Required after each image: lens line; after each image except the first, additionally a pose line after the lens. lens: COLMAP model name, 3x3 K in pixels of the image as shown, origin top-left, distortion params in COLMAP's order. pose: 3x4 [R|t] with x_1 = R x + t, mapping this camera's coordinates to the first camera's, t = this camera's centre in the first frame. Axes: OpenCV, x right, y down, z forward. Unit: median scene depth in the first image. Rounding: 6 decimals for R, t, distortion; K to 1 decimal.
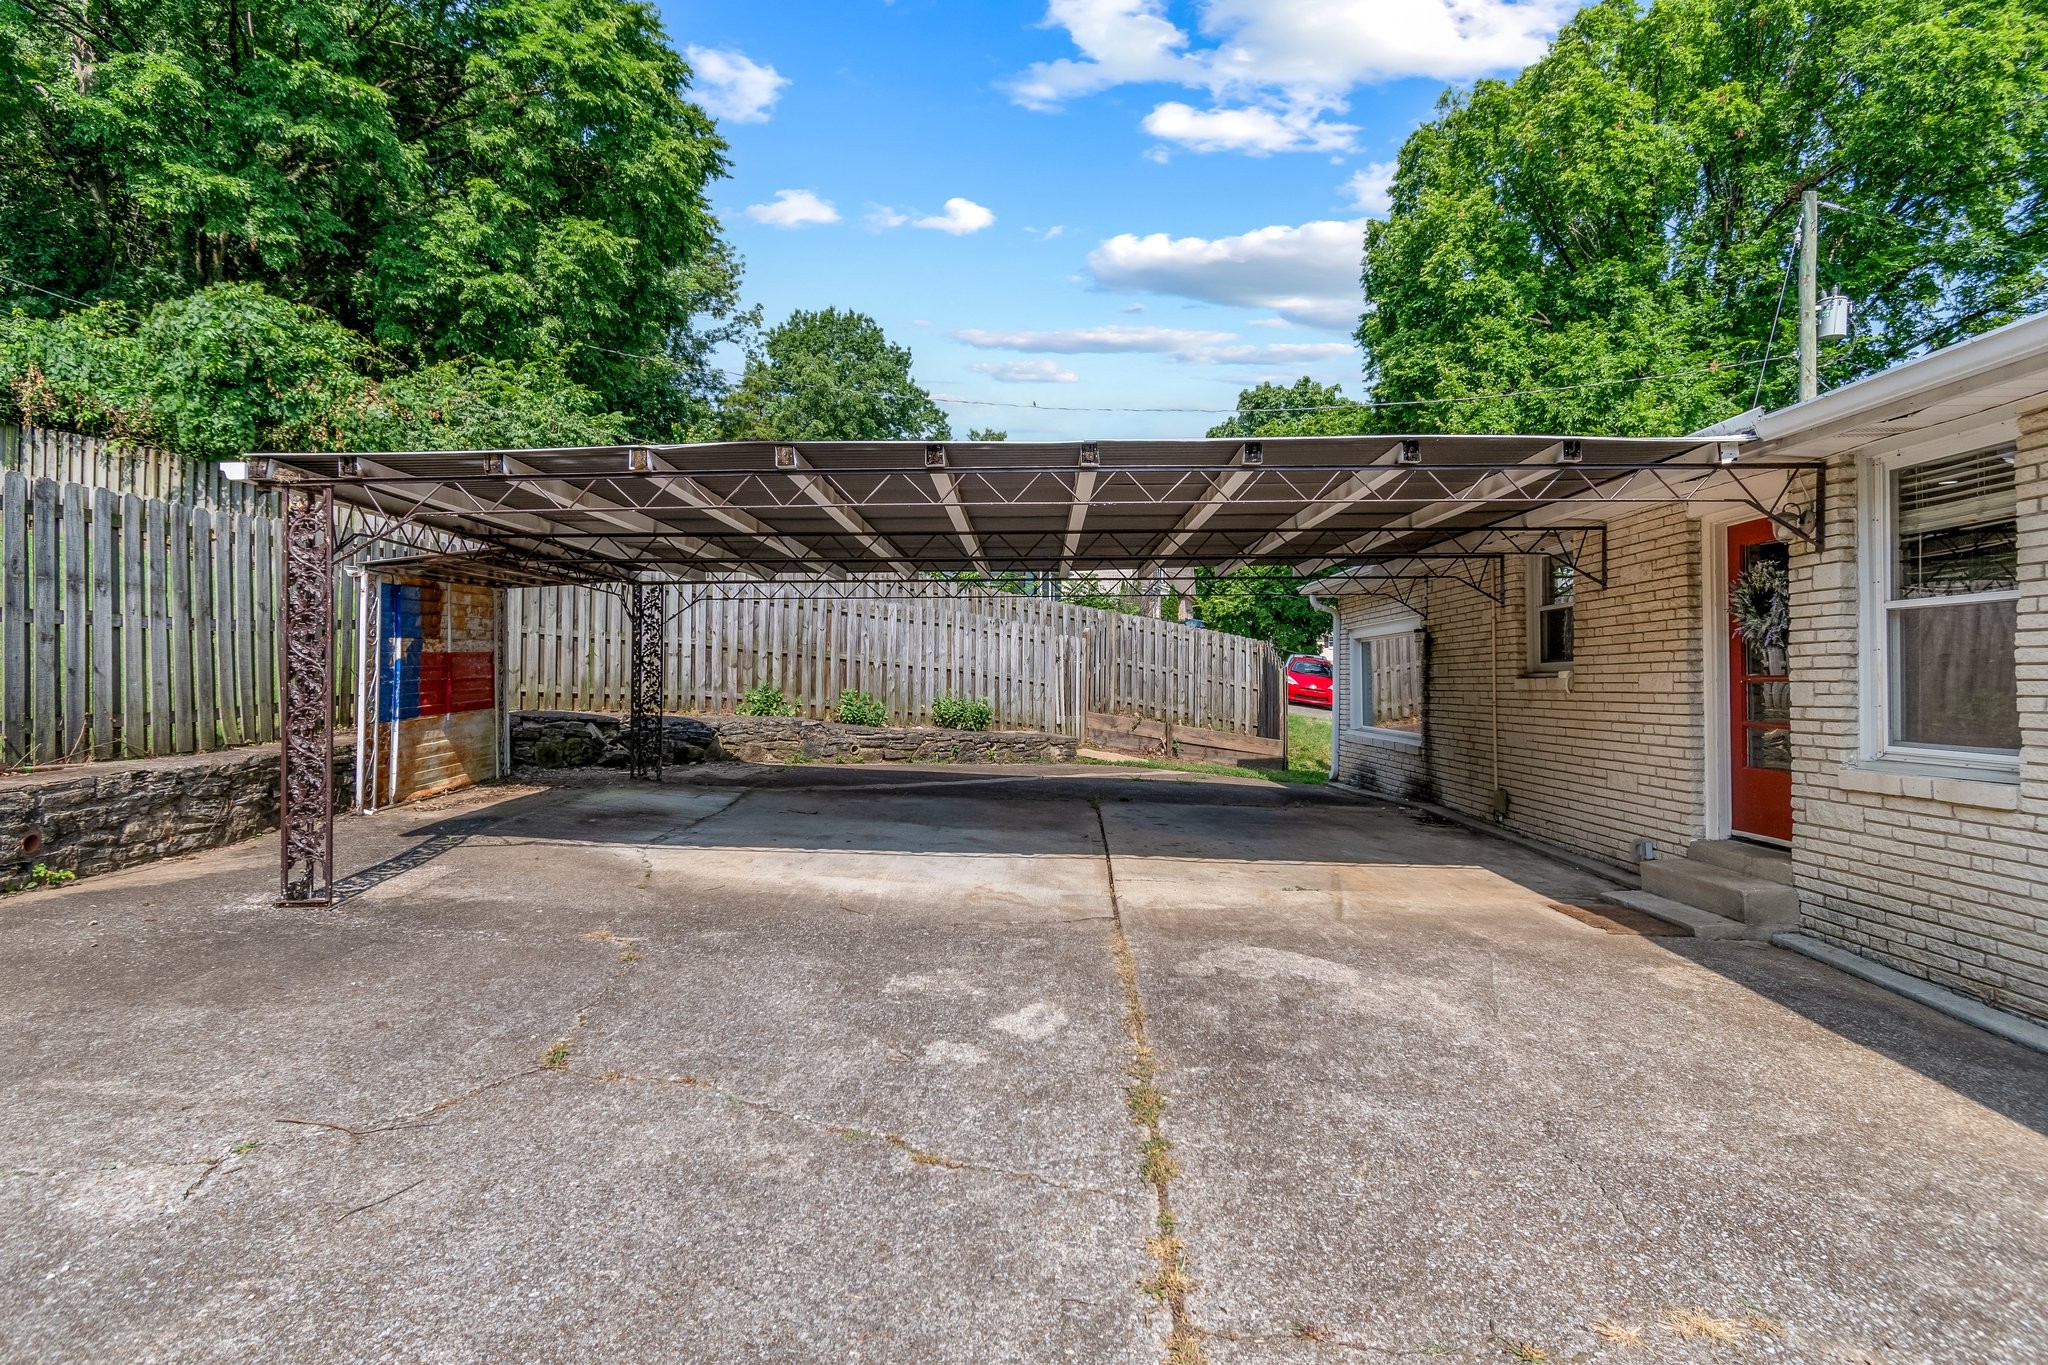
lens RADIAL K [[919.1, 0, 1009.2], [0, 919.1, 680.4], [0, 0, 1]] dist [0.001675, -0.000925]
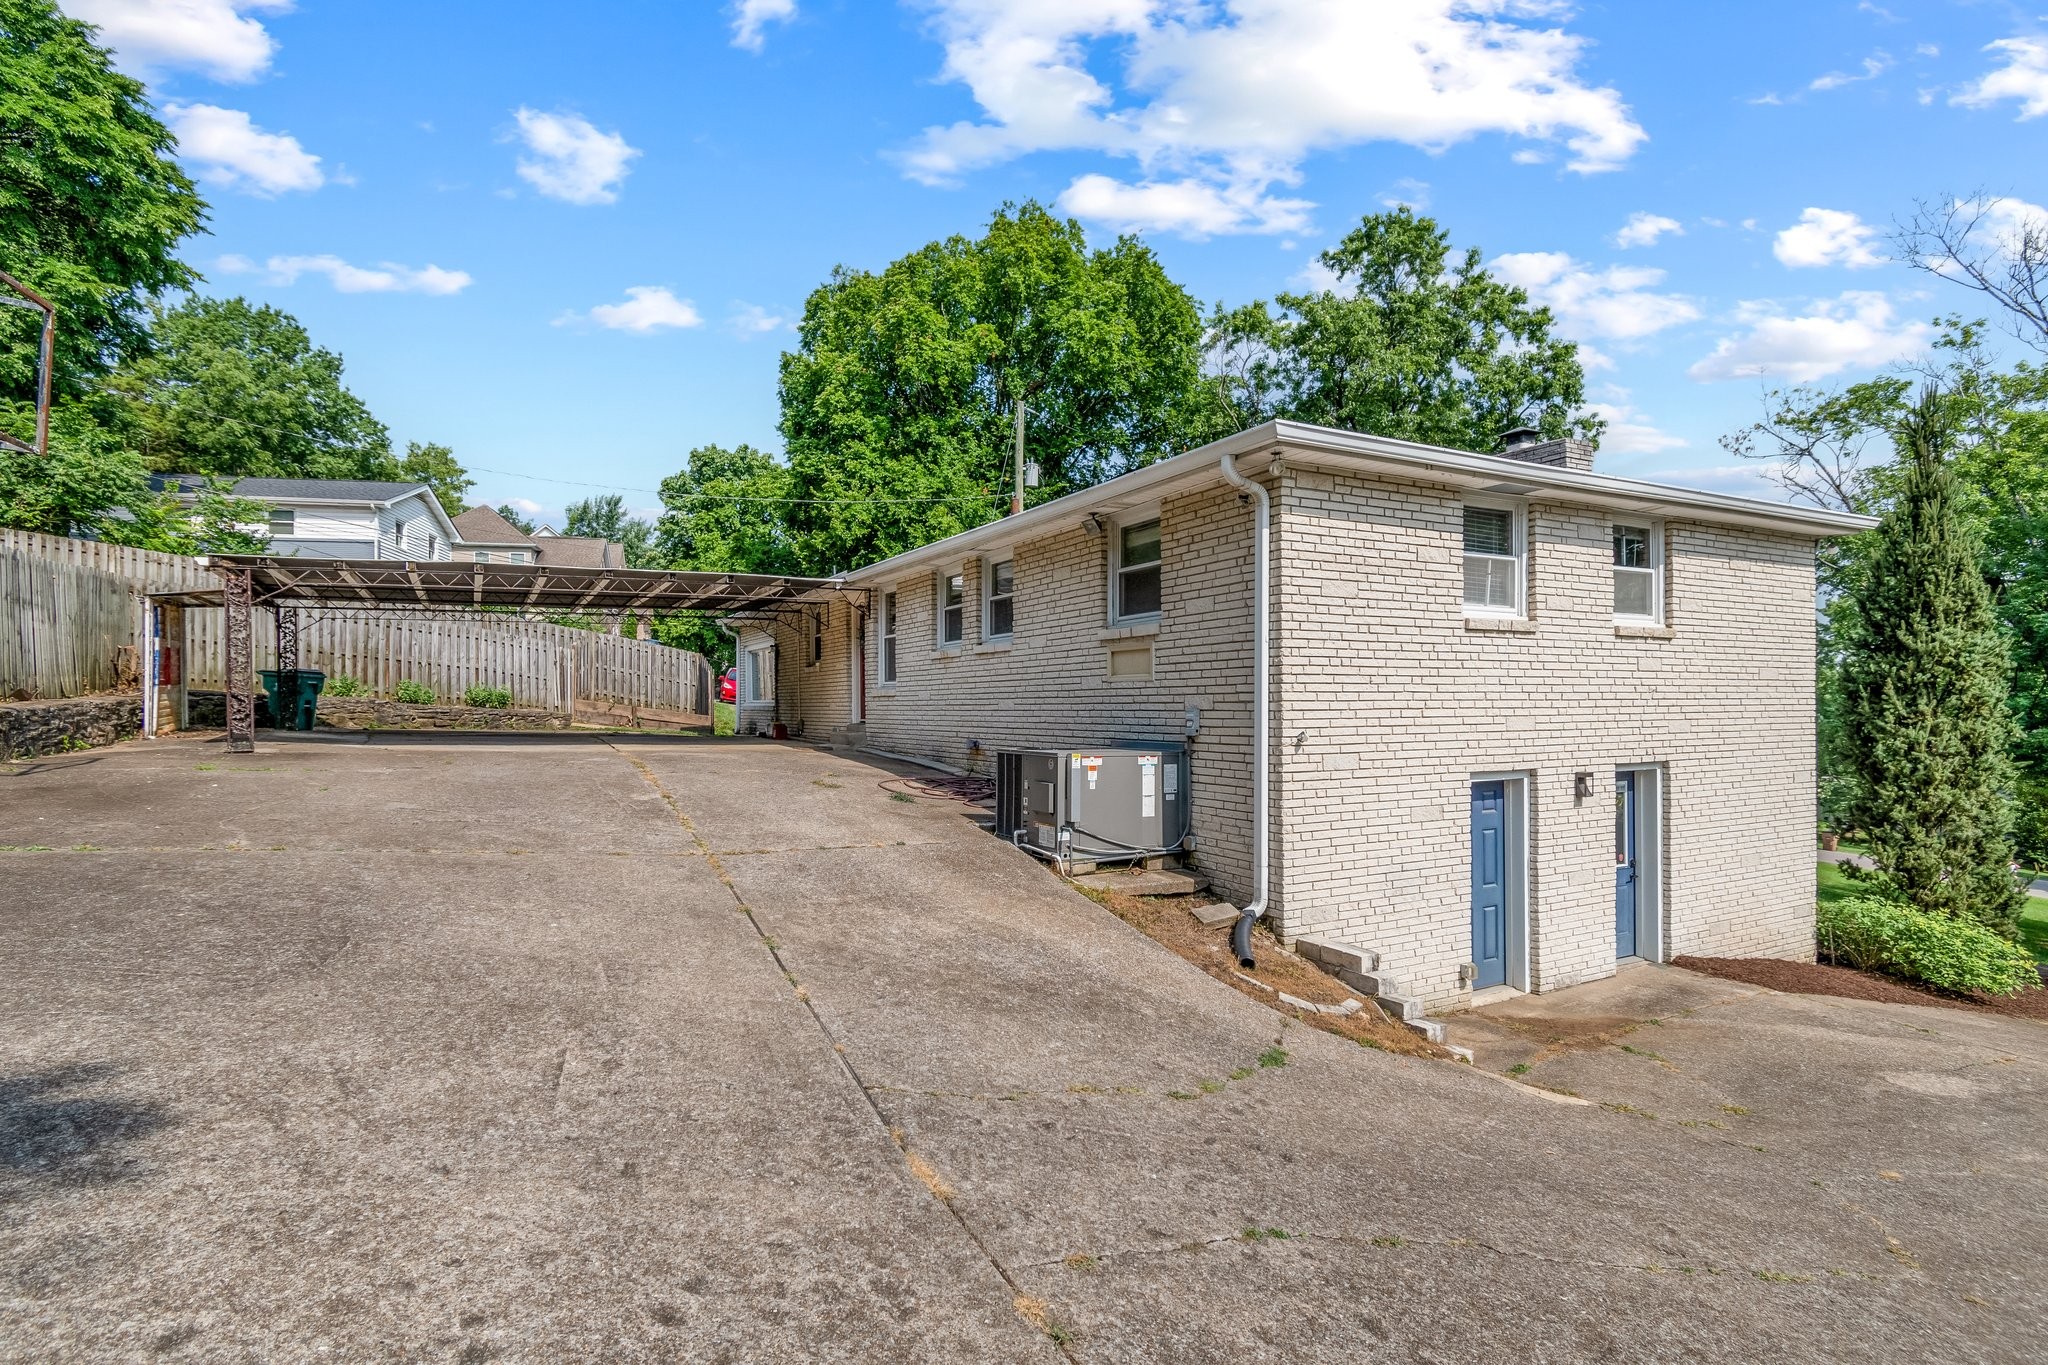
lens RADIAL K [[919.1, 0, 1009.2], [0, 919.1, 680.4], [0, 0, 1]] dist [0.001675, -0.000925]
pose [[0.842405, -0.002192, 0.538840, -0.100997], [0.015340, 0.999684, -0.019916, 0.035853], [-0.538626, 0.025043, 0.842173, -0.503963]]
